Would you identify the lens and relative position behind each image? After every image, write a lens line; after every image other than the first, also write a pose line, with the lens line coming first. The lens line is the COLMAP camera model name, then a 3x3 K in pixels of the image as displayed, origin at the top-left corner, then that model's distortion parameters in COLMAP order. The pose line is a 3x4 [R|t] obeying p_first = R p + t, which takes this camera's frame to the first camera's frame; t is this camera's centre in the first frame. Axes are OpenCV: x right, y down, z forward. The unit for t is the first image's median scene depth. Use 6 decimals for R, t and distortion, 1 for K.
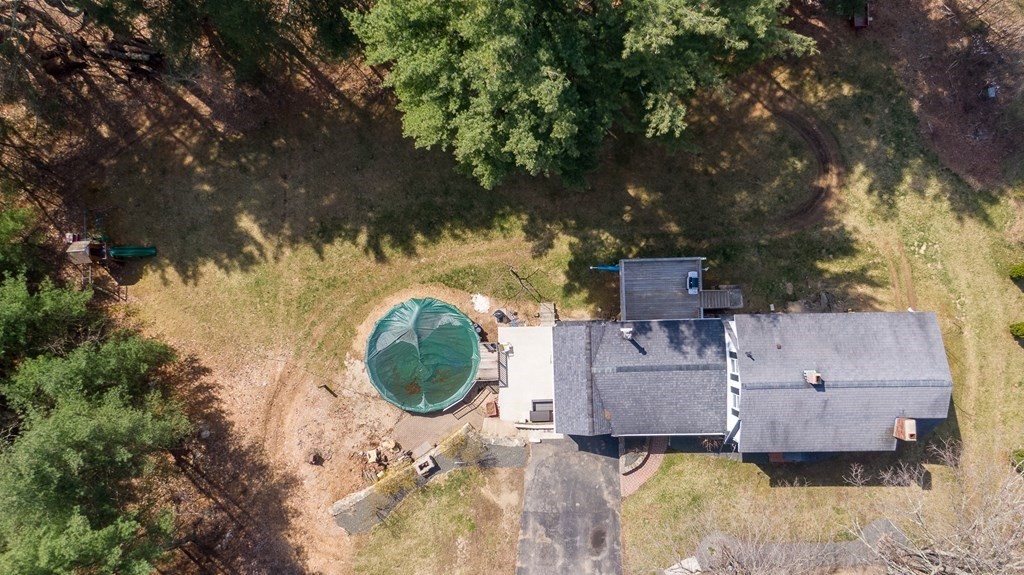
lens RADIAL K [[746.1, 0, 512.0], [0, 746.1, 287.5], [0, 0, 1]] dist [0.077864, -0.079822]
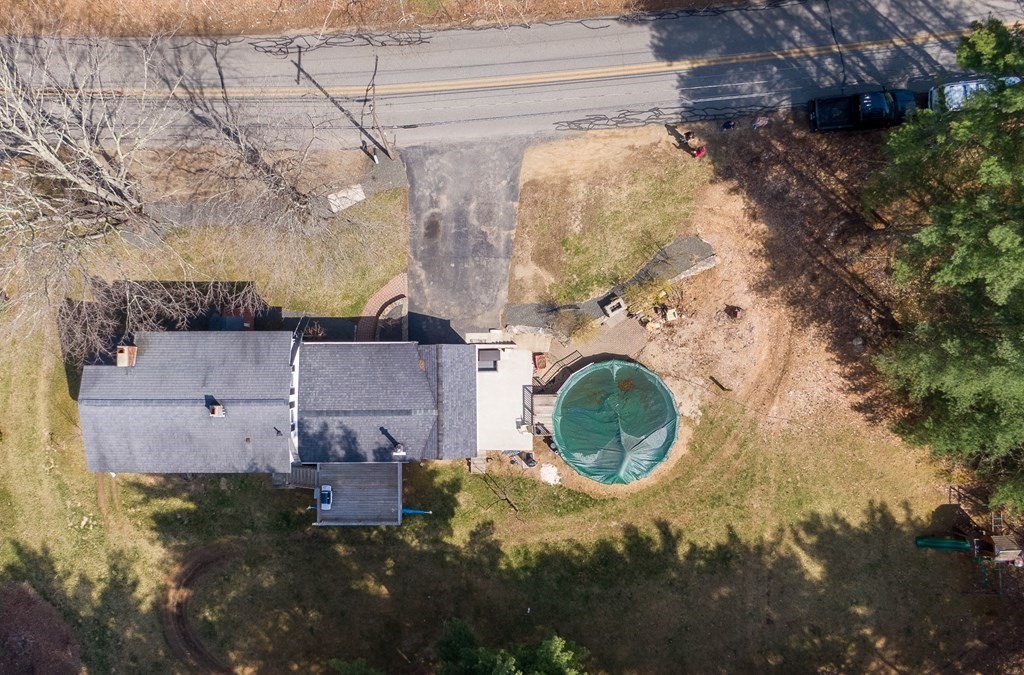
lens RADIAL K [[875.3, 0, 425.4], [0, 875.3, 349.5], [0, 0, 1]] dist [0.081703, -0.074636]
pose [[-0.997814, -0.018382, 0.063481, 0.047042], [0.021636, -0.998467, 0.050954, 0.118636], [0.062447, 0.052216, 0.996681, -0.100954]]
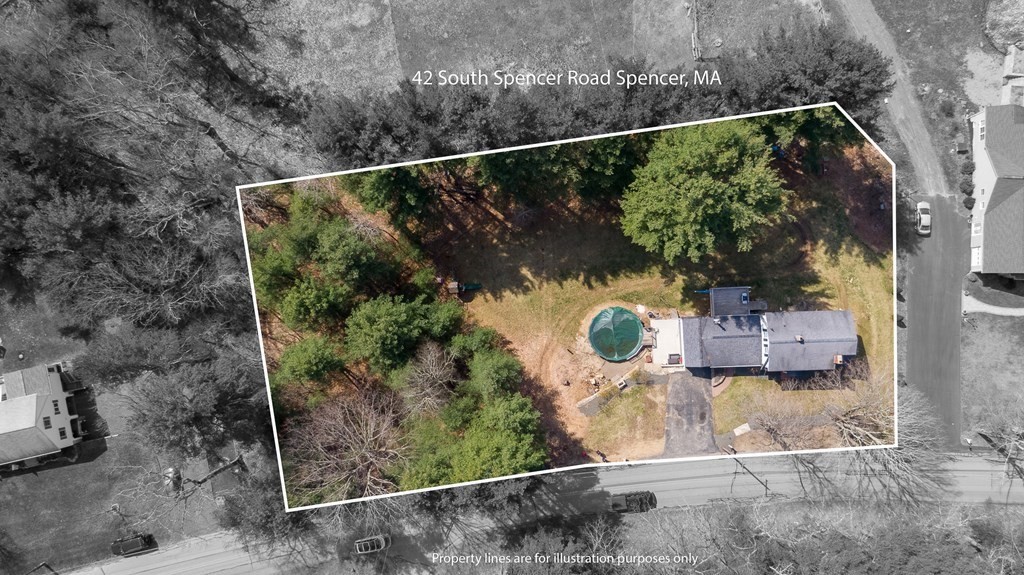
lens RADIAL K [[738.5, 0, 512.8], [0, 738.5, 282.0], [0, 0, 1]] dist [0.059641, -0.073048]
pose [[0.999893, -0.014212, -0.003409, -0.401501], [0.014177, 0.999851, -0.009866, -0.039195], [0.003548, 0.009817, 0.999946, -1.099081]]
